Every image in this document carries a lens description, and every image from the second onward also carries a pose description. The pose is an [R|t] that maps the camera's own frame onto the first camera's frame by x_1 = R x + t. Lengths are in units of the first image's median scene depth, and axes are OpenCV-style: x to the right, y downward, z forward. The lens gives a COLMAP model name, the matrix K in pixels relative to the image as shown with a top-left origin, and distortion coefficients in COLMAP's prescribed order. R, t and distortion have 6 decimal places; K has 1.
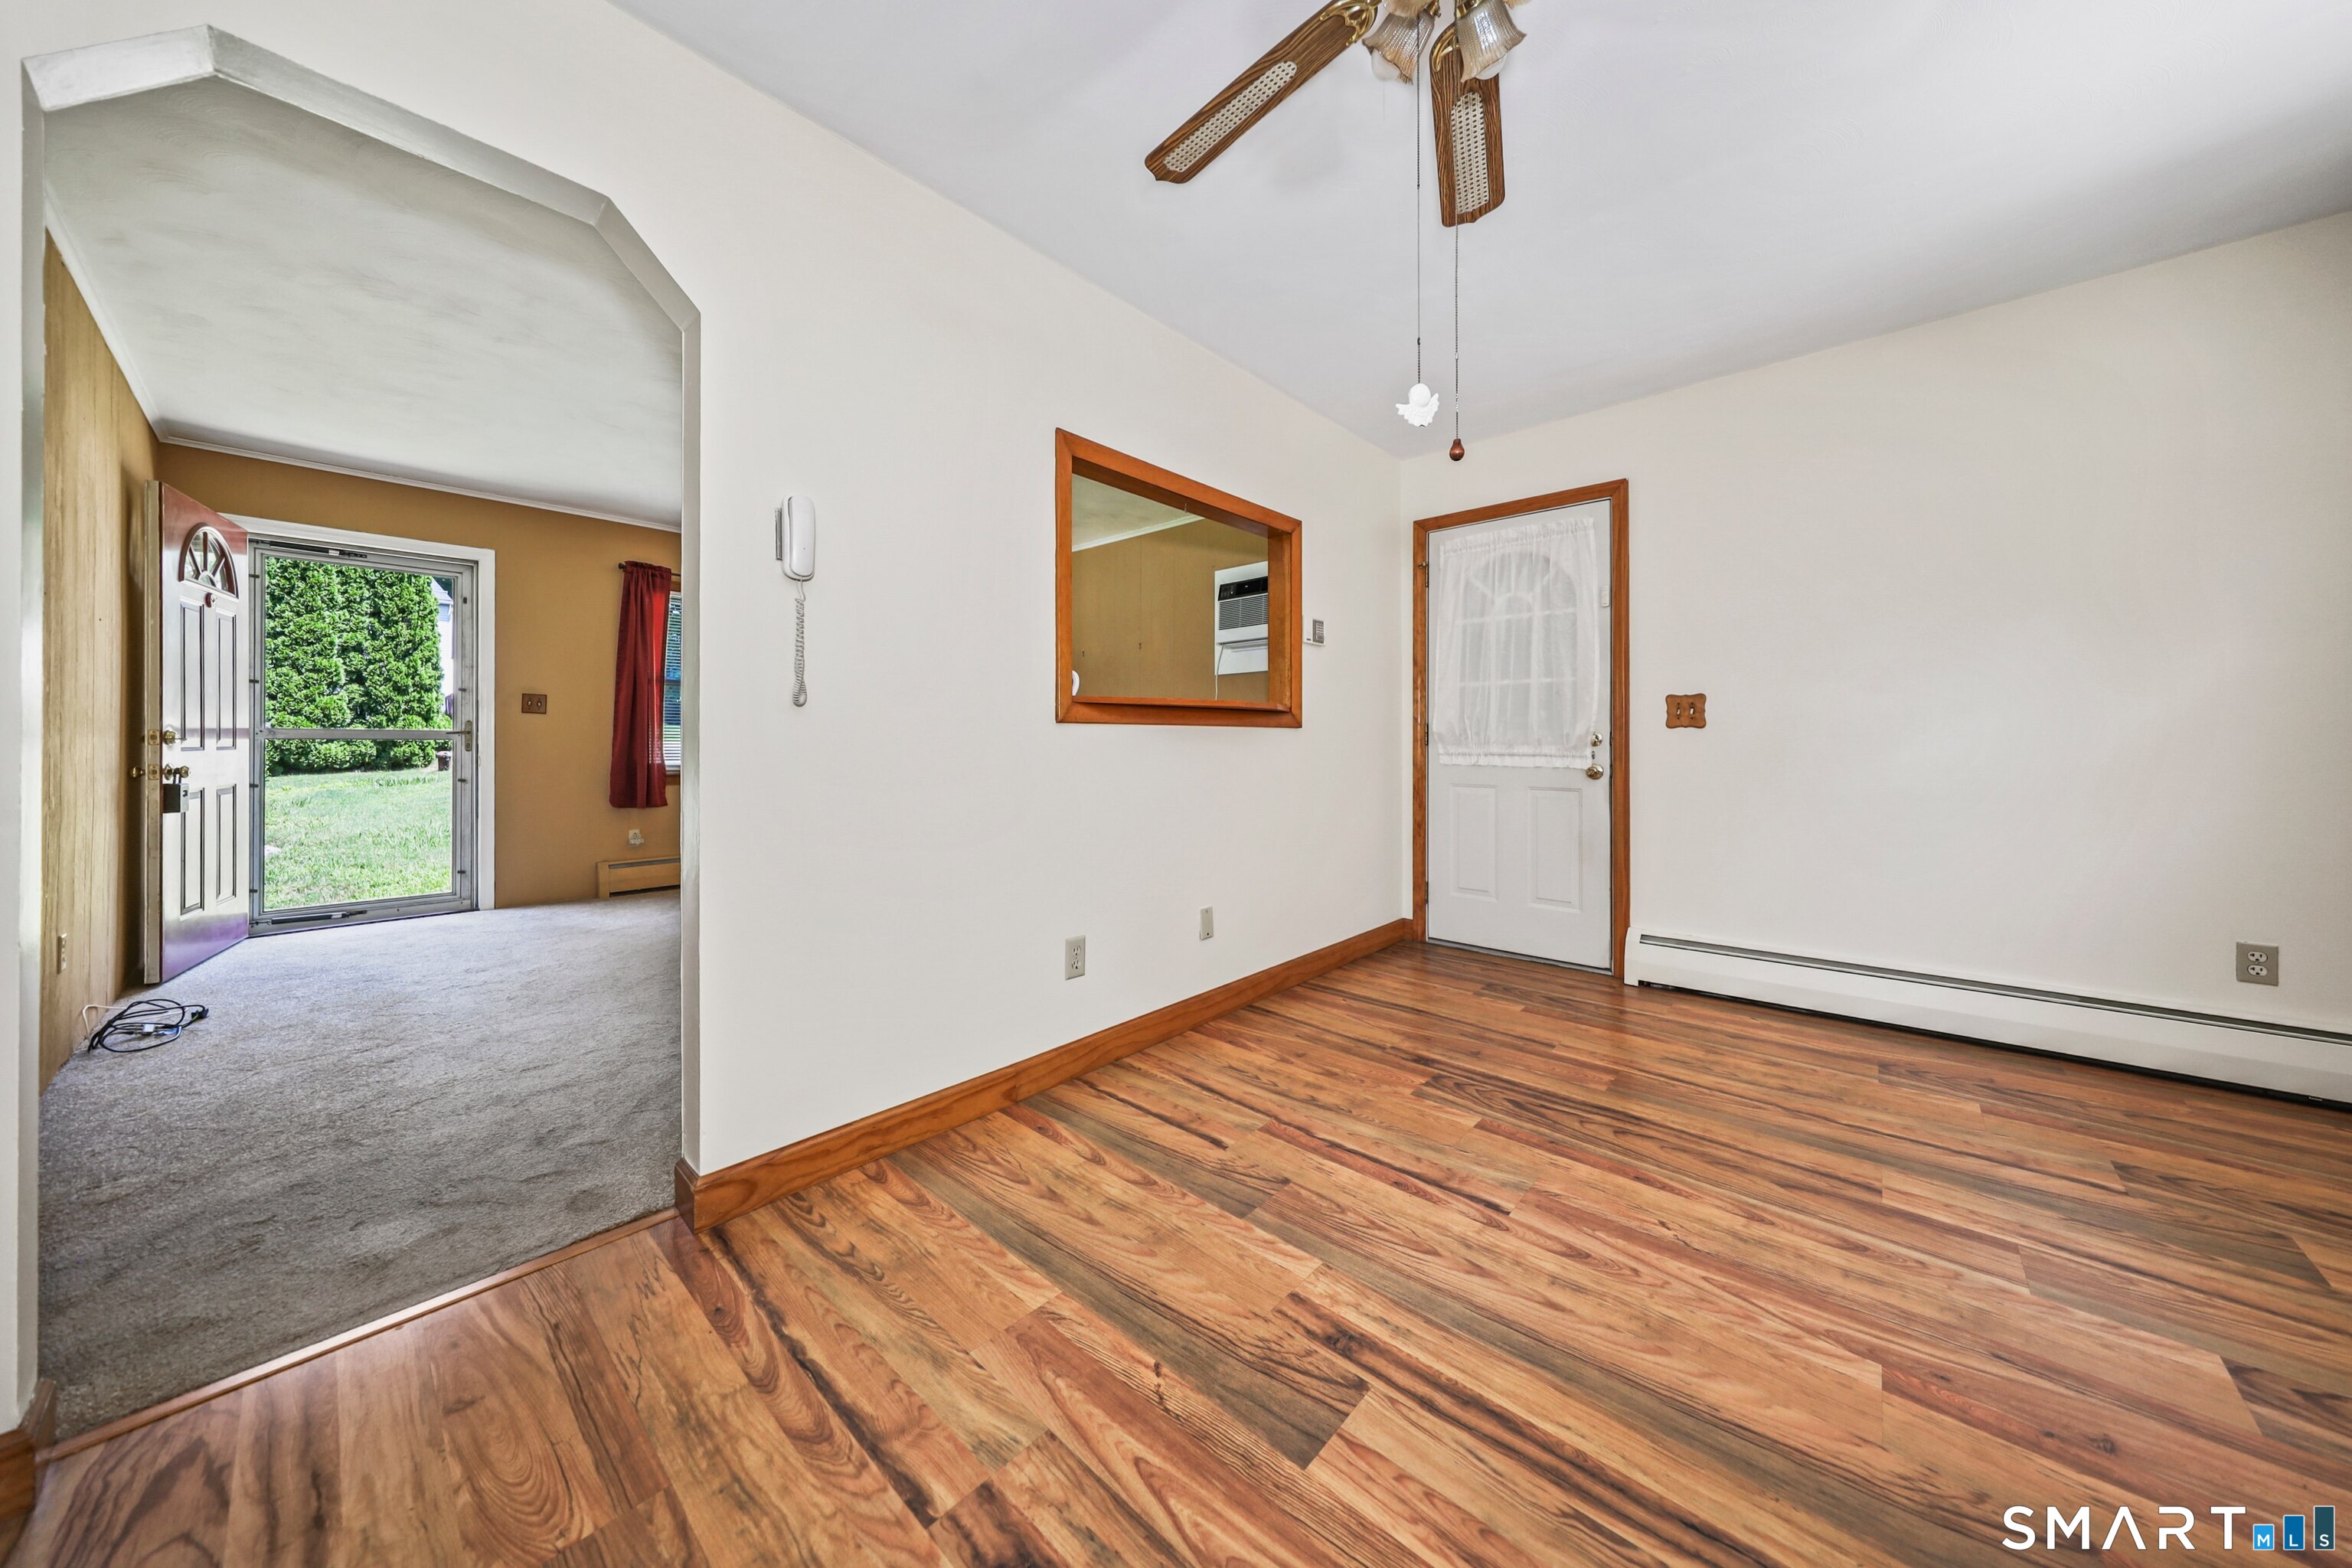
lens RADIAL K [[775.2, 0, 1166.8], [0, 775.2, 740.7], [0, 0, 1]] dist [0.001553, 0.000207]
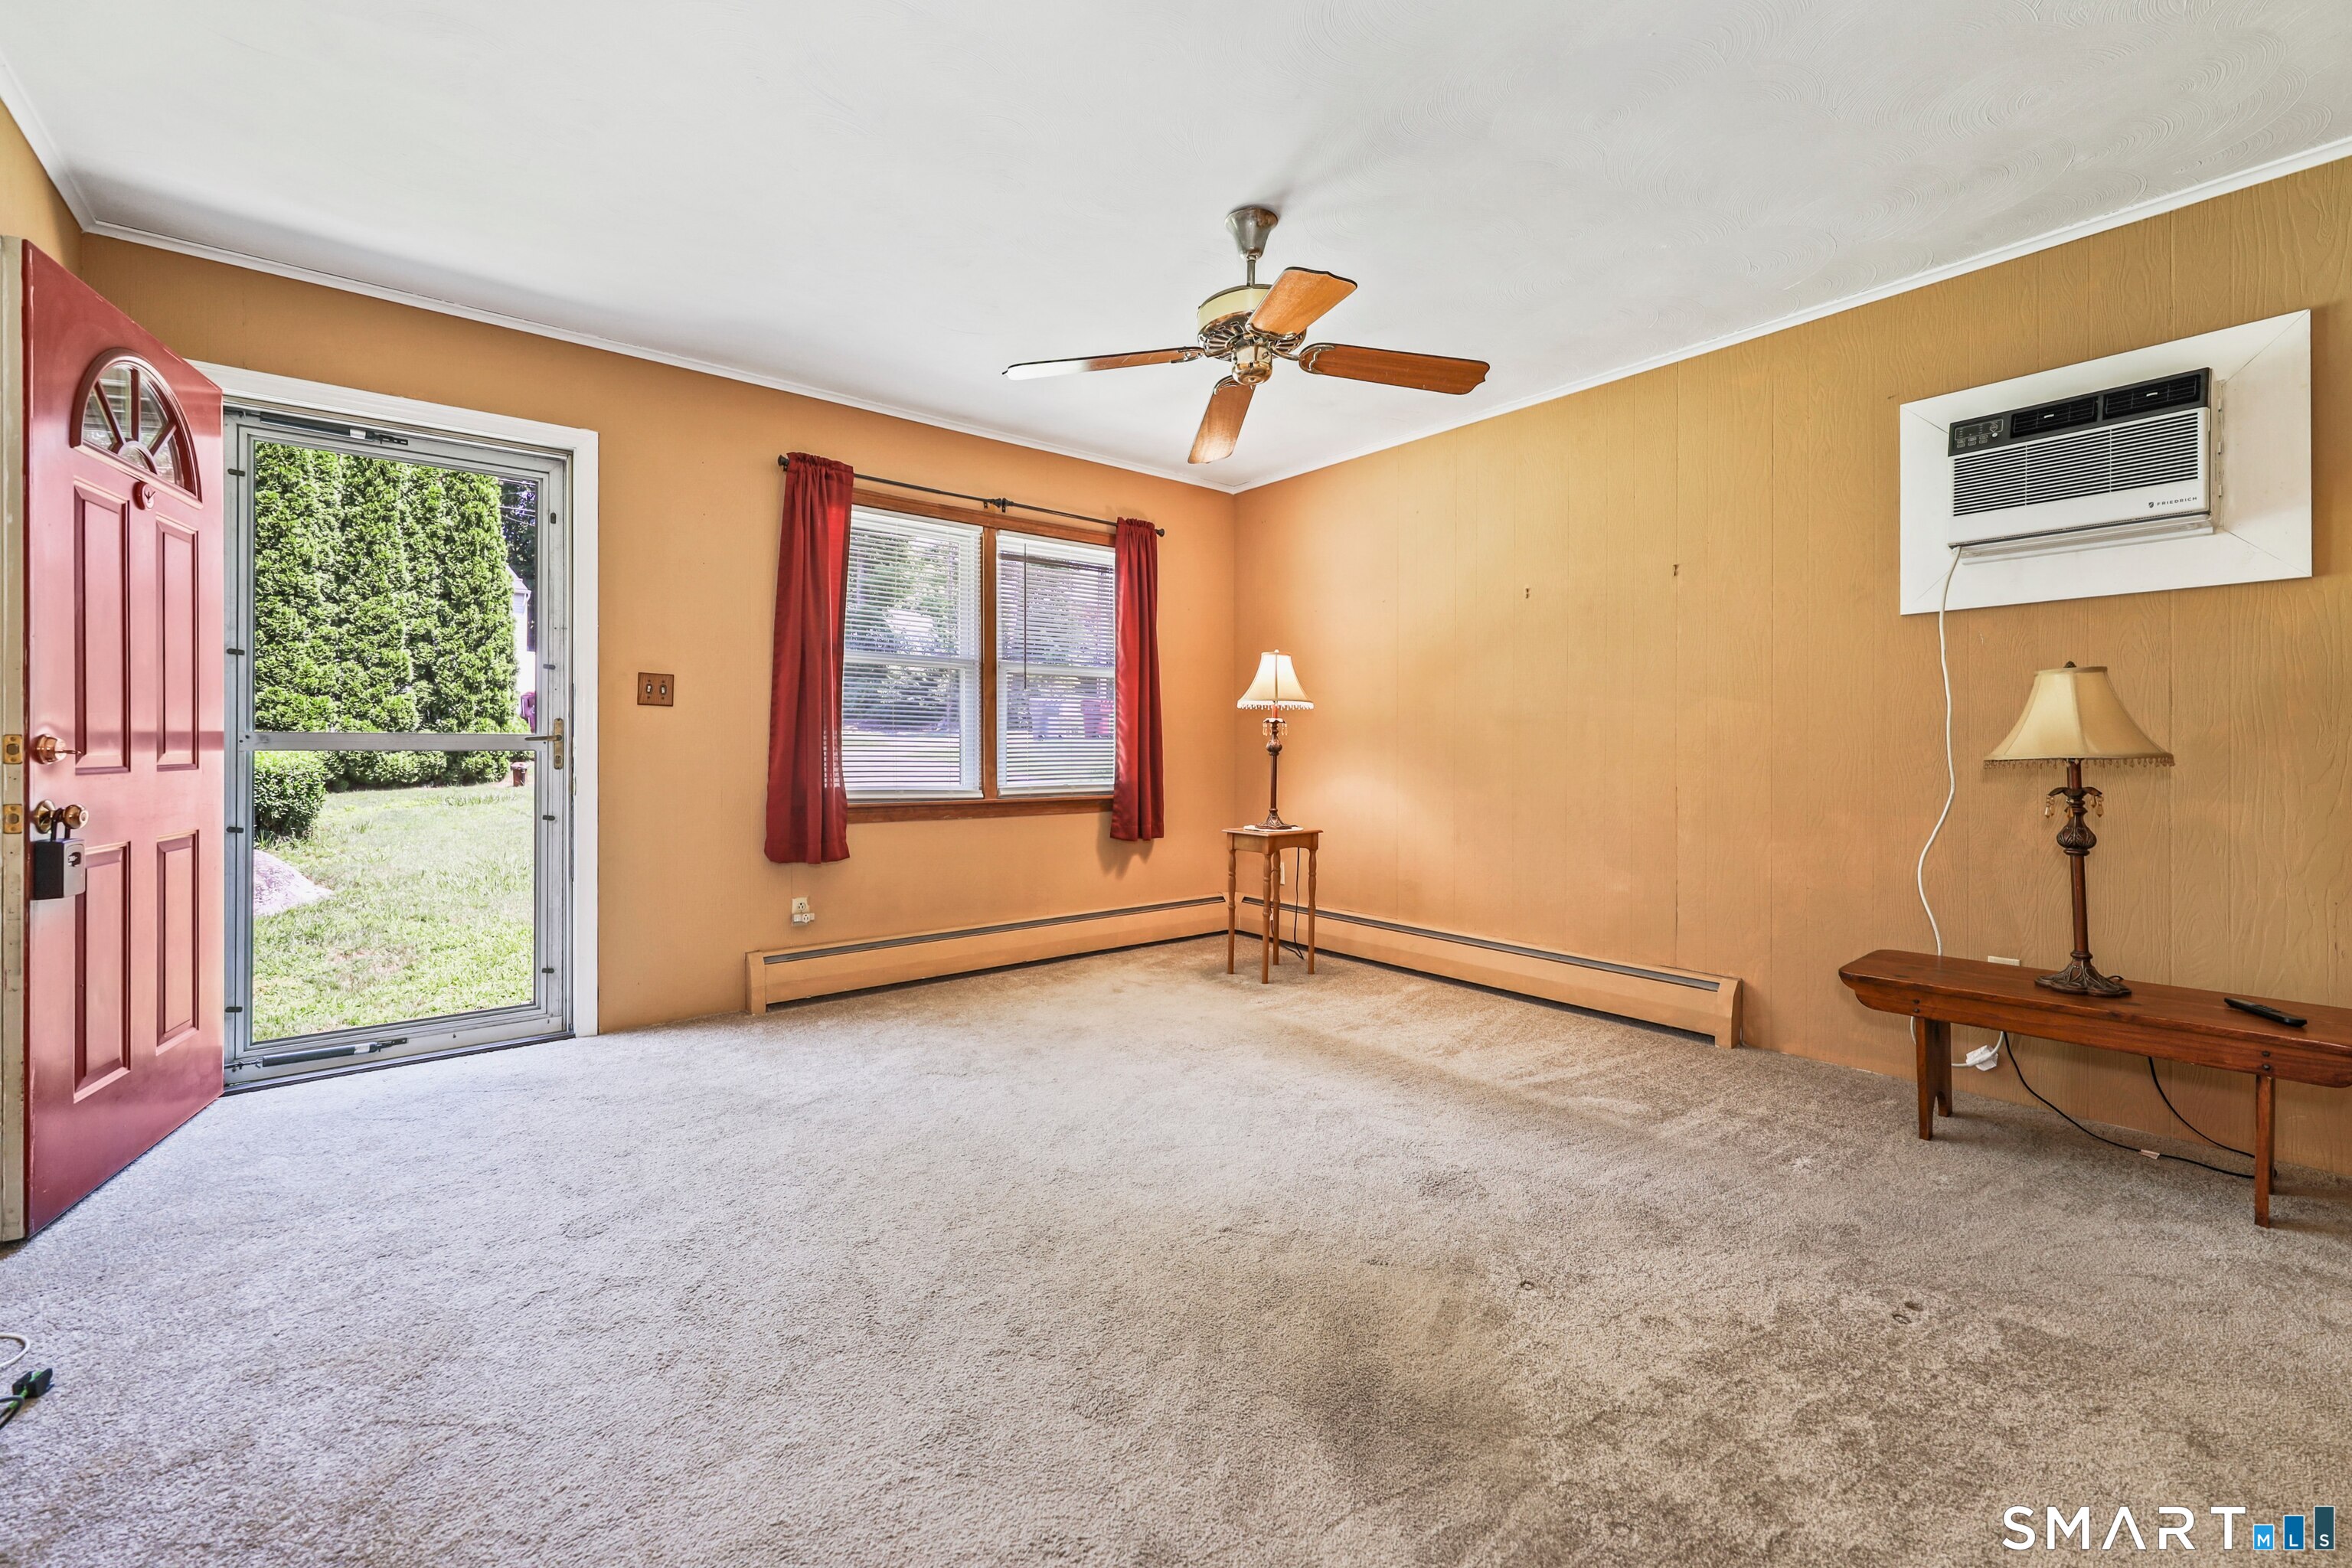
lens RADIAL K [[948.5, 0, 1167.5], [0, 948.5, 745.6], [0, 0, 1]] dist [0.000573, -0.000003]
pose [[0.988833, -0.001898, -0.149015, -0.571915], [0.001660, 0.999997, -0.001723, -0.005116], [0.149017, 0.001457, 0.988833, 0.607305]]
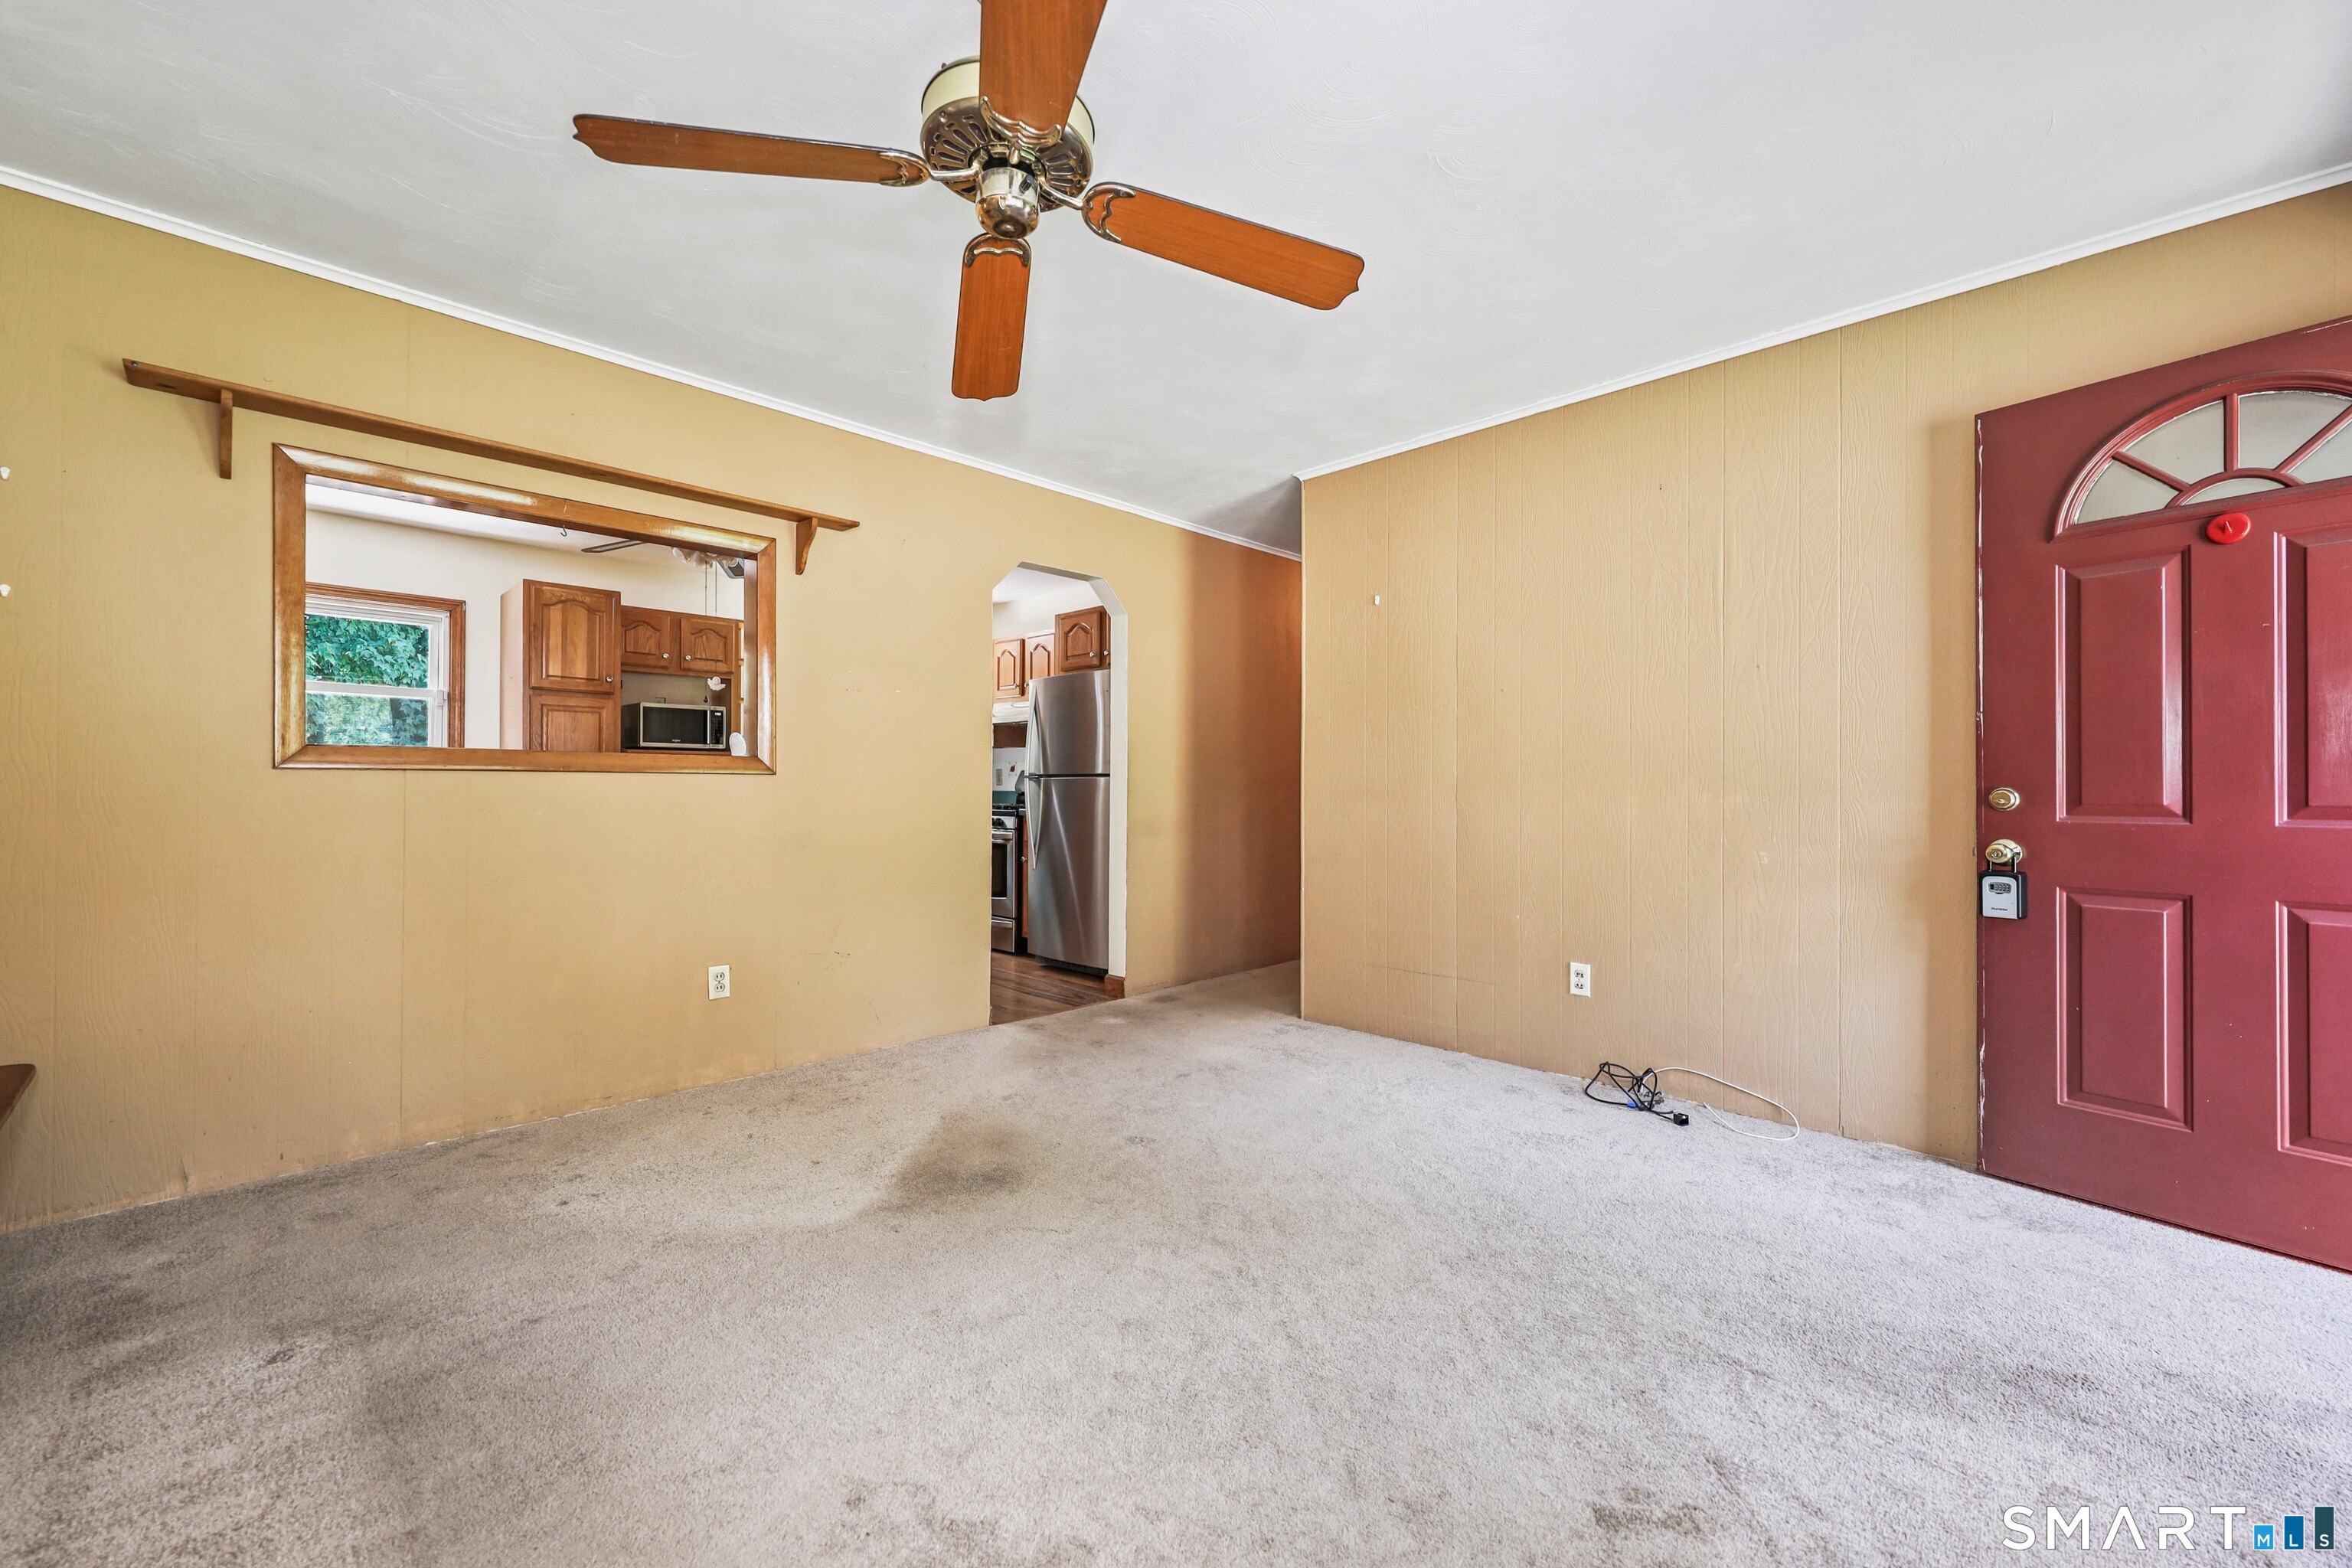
lens RADIAL K [[937.1, 0, 1176.0], [0, 937.1, 784.0], [0, 0, 1]] dist [0.001094, 0.000048]
pose [[-0.999400, -0.002697, 0.034518, -0.759891], [-0.002848, 0.999987, -0.004330, -0.012252], [-0.034506, -0.004426, -0.999395, 2.186978]]
